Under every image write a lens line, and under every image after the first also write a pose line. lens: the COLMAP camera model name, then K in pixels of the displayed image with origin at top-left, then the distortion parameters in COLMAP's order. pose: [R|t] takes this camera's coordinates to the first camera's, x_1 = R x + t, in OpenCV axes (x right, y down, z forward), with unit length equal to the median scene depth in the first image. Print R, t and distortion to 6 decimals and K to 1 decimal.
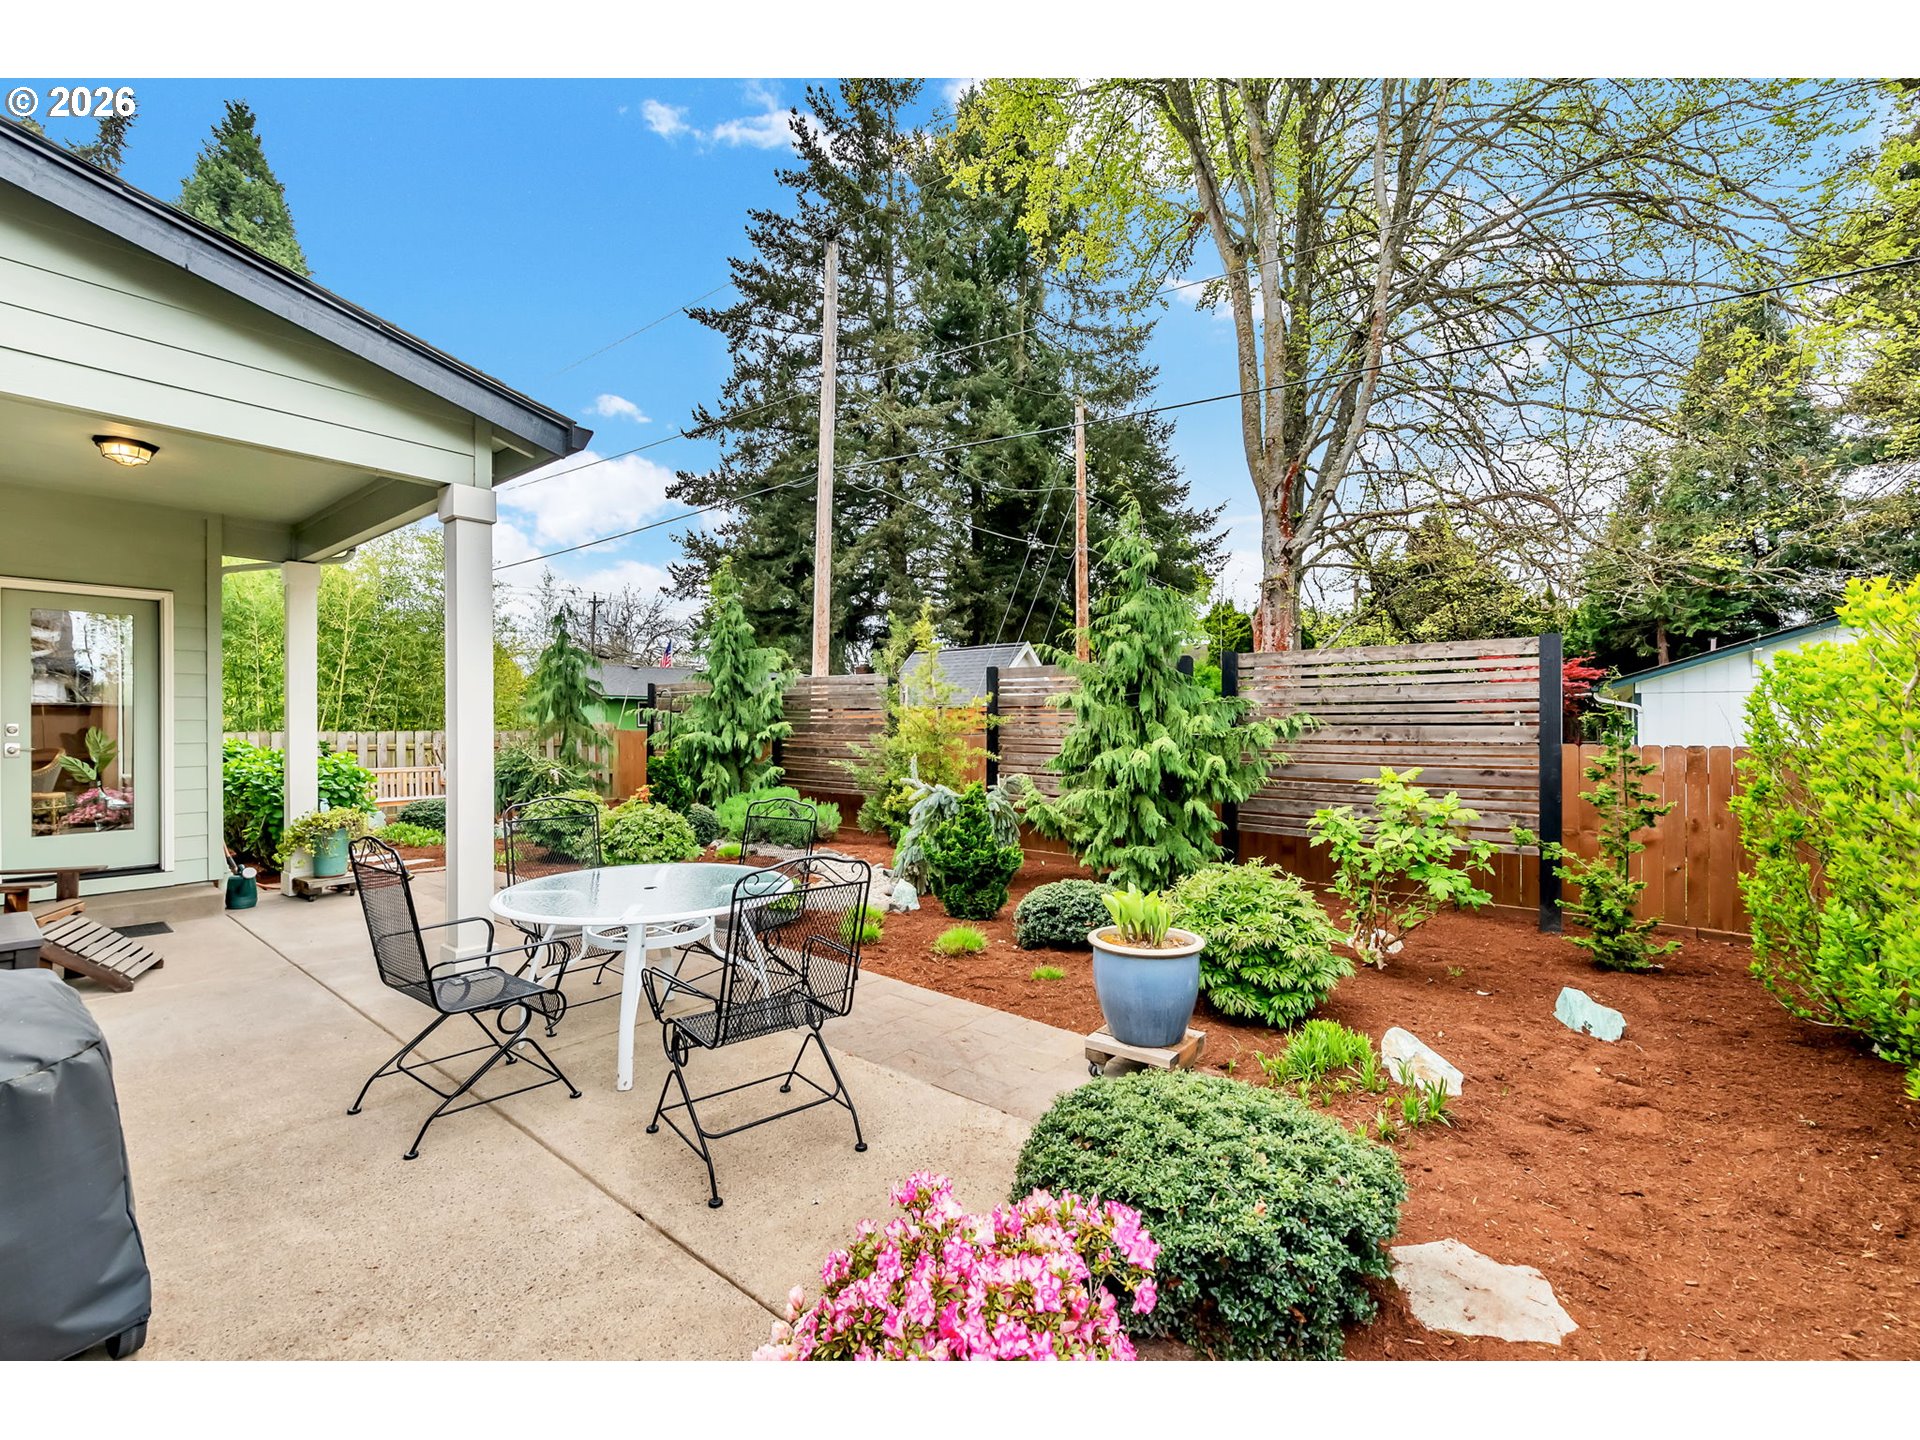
lens RADIAL K [[786.9, 0, 956.1], [0, 786.9, 727.9], [0, 0, 1]] dist [-0.002294, -0.002159]
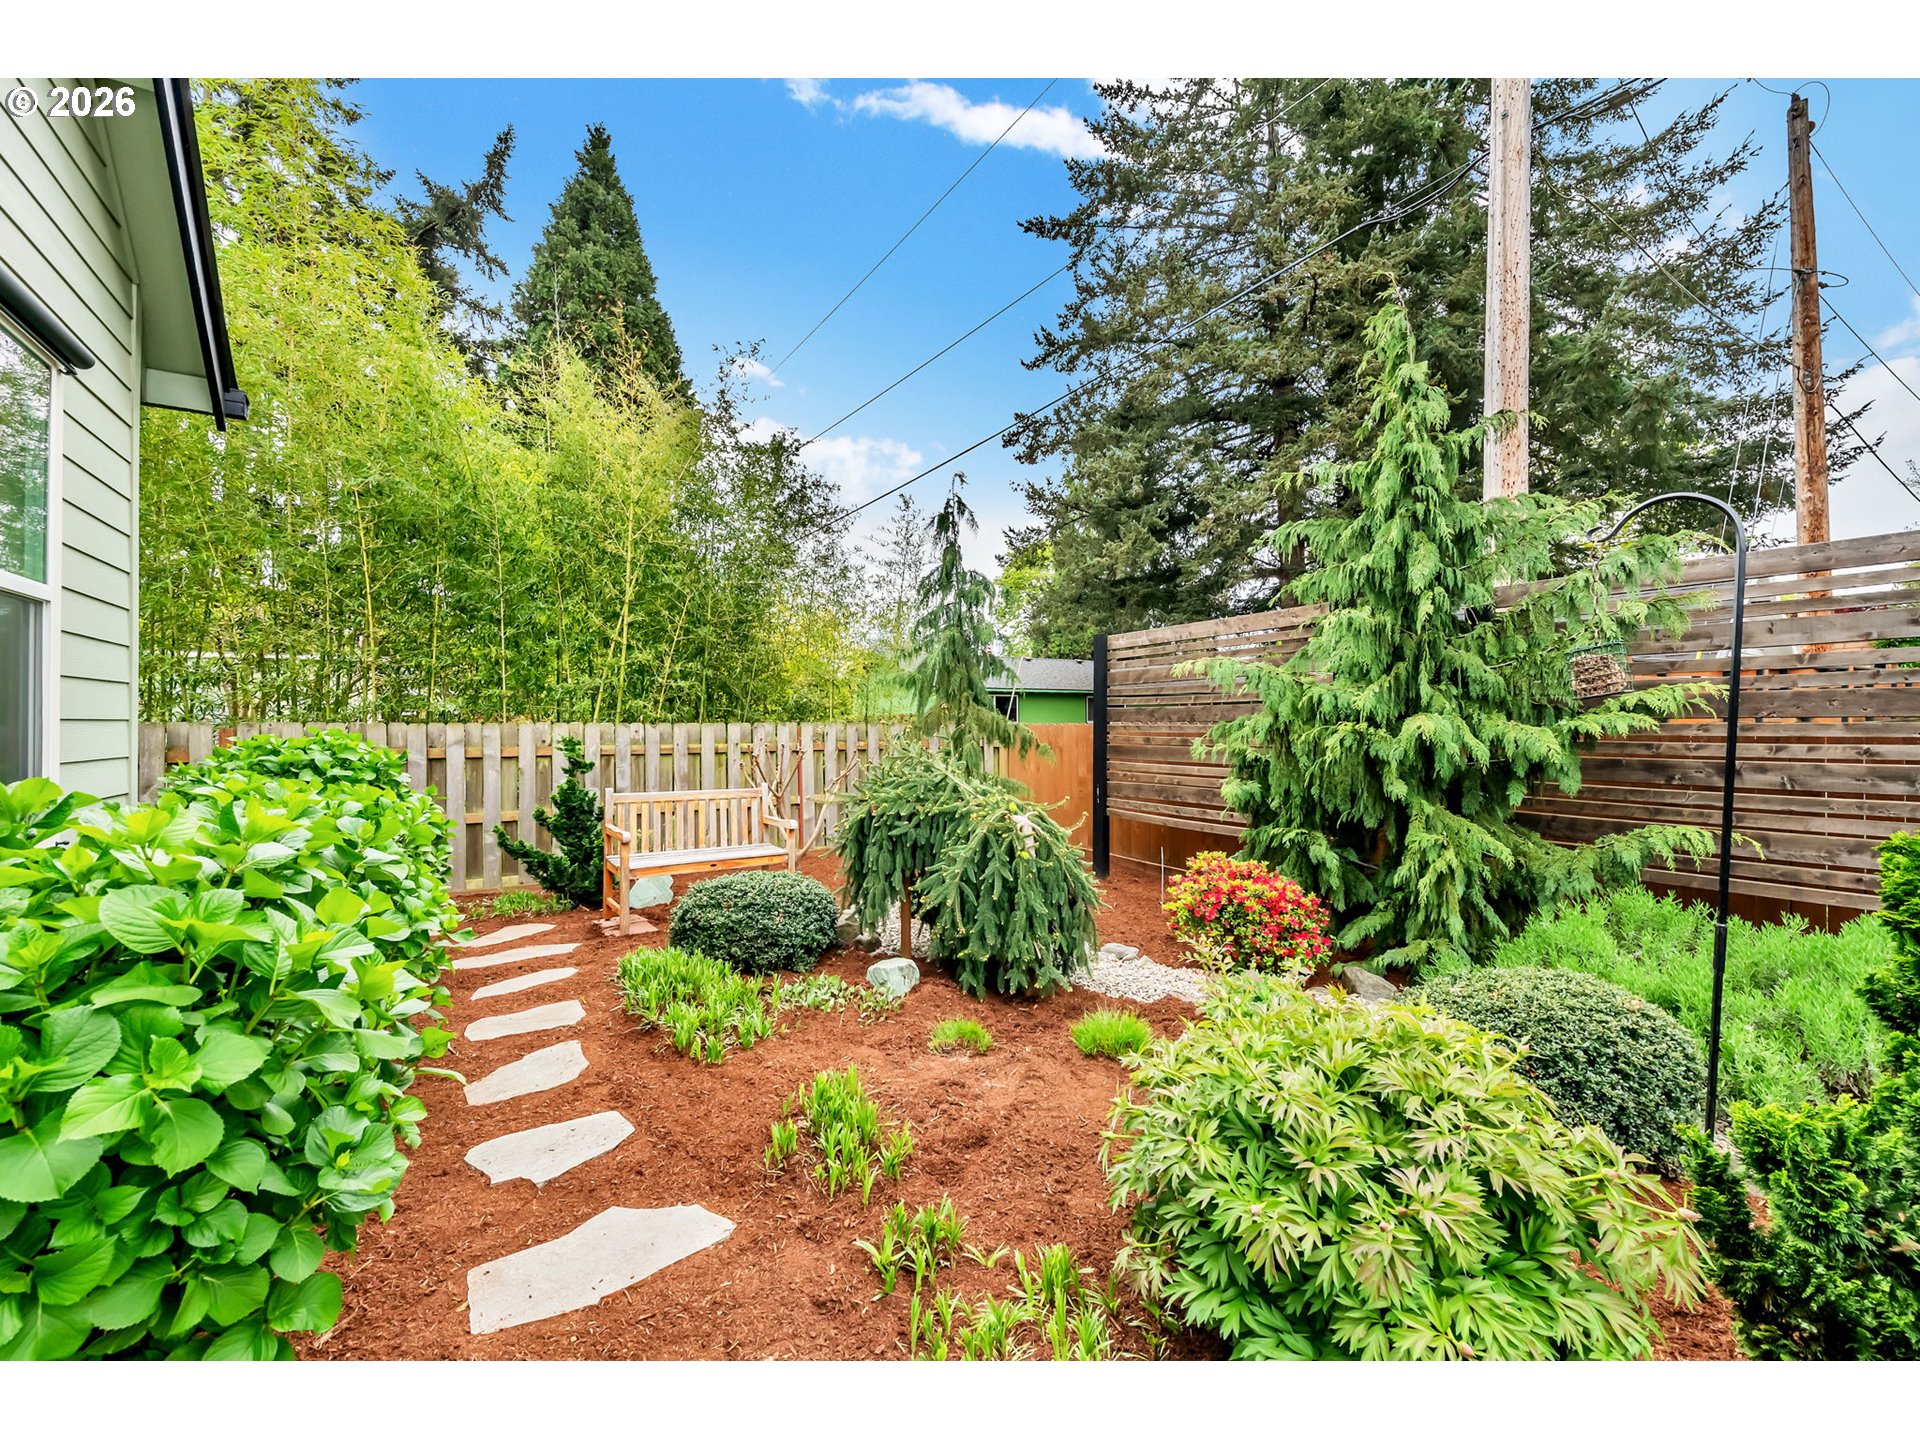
lens RADIAL K [[786.9, 0, 967.9], [0, 786.9, 718.9], [0, 0, 1]] dist [-0.002294, -0.002159]
pose [[0.945008, -0.008836, -0.326927, -0.133885], [0.004876, 0.999905, -0.012929, 0.004251], [0.327010, 0.010624, 0.944961, 0.207895]]
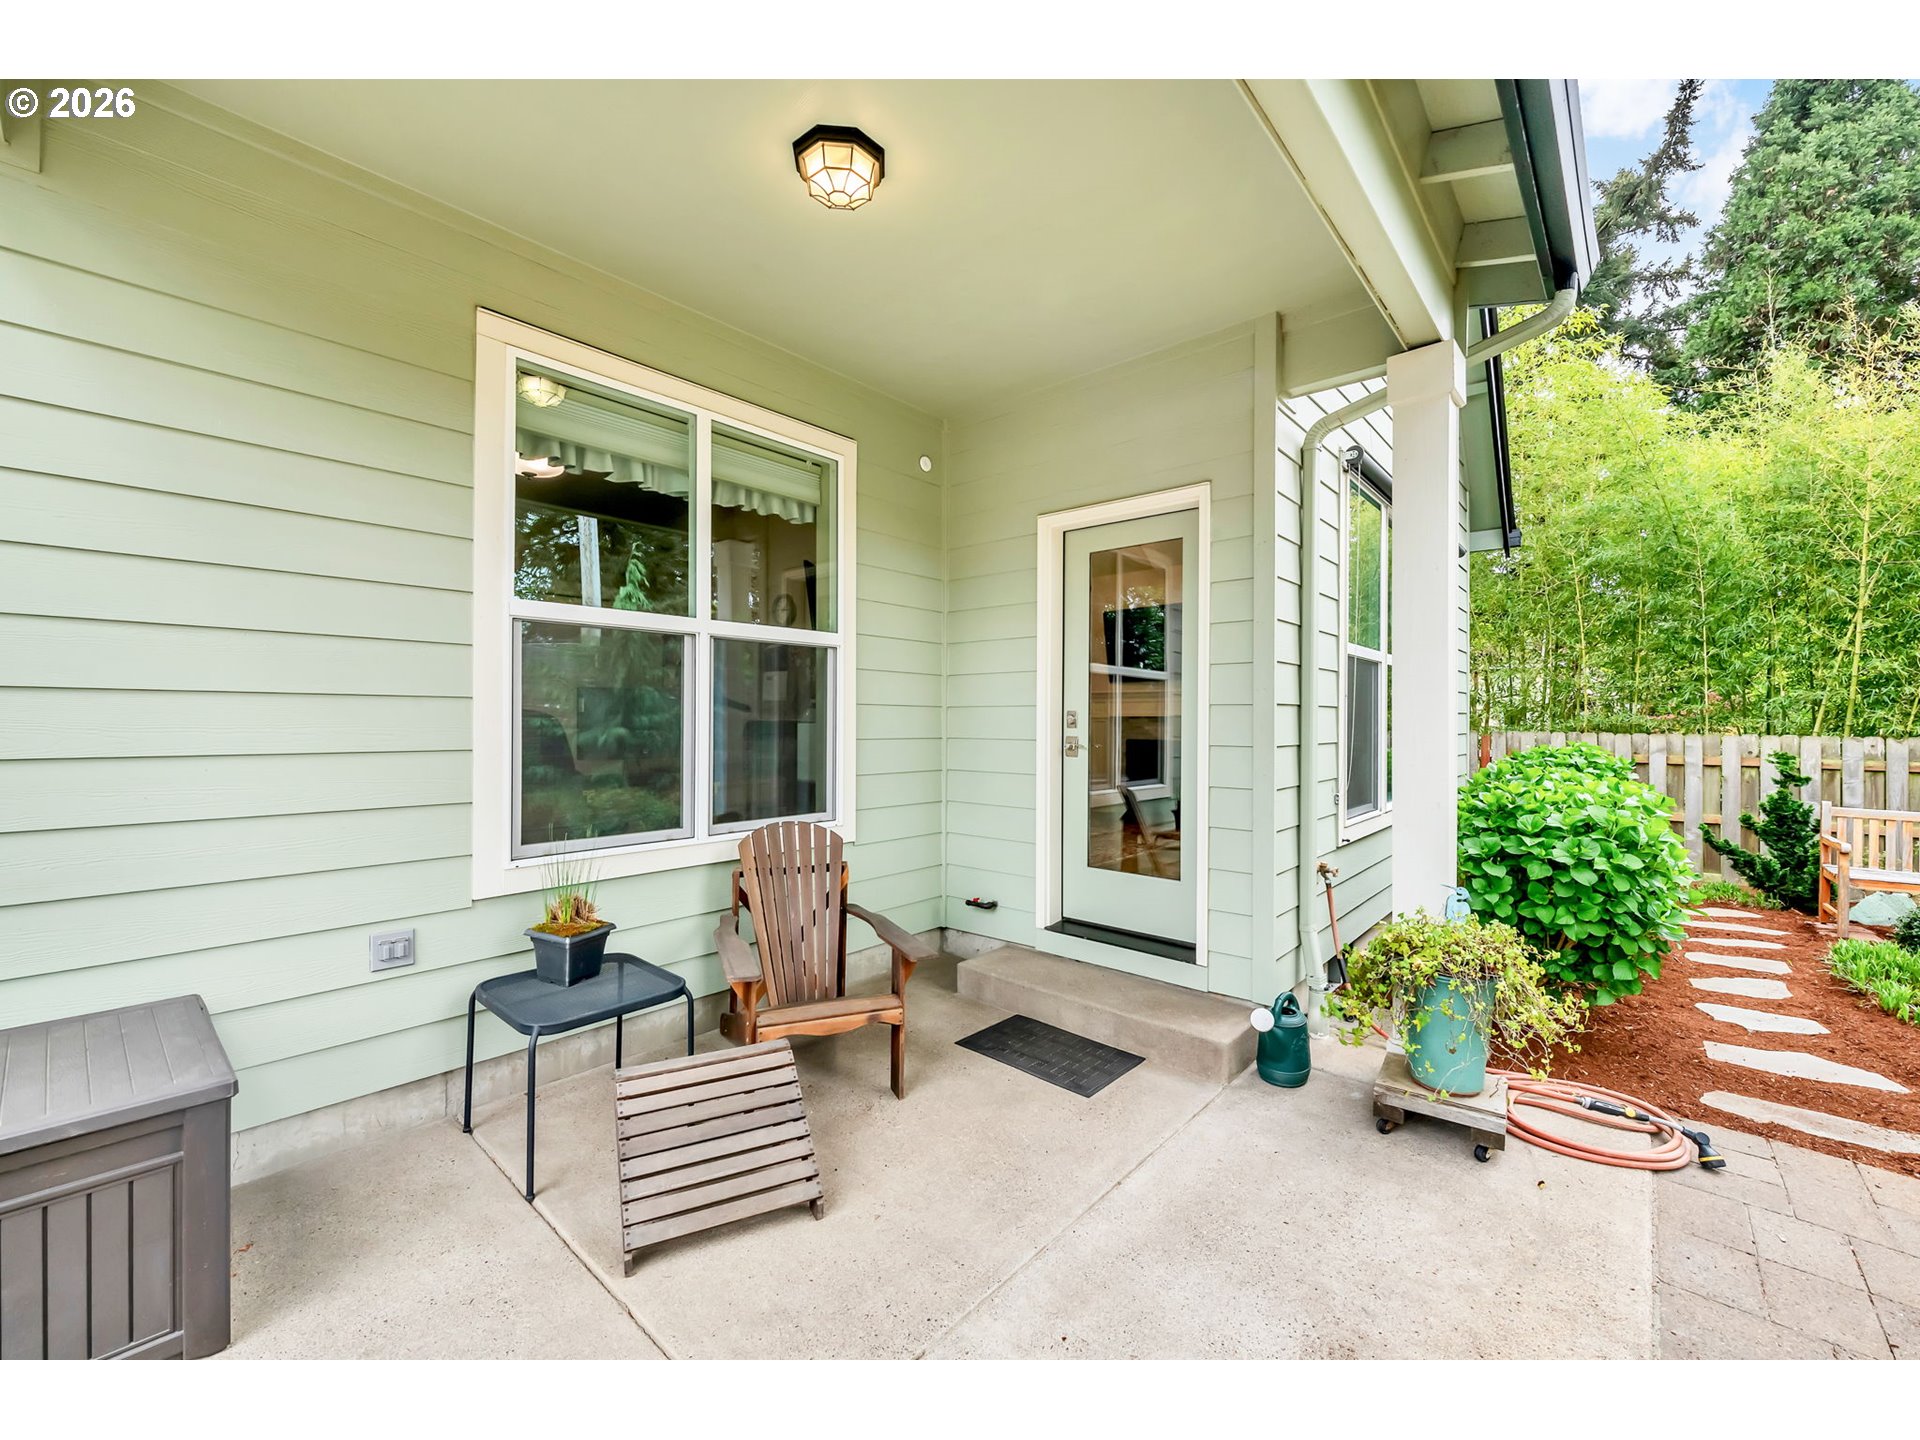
lens RADIAL K [[786.9, 0, 958.3], [0, 786.9, 713.7], [0, 0, 1]] dist [-0.002294, -0.002159]
pose [[-0.045474, -0.009663, -0.998919, -0.068776], [-0.014768, 0.999850, -0.008999, 0.000713], [0.998856, 0.014343, -0.045610, 0.146768]]
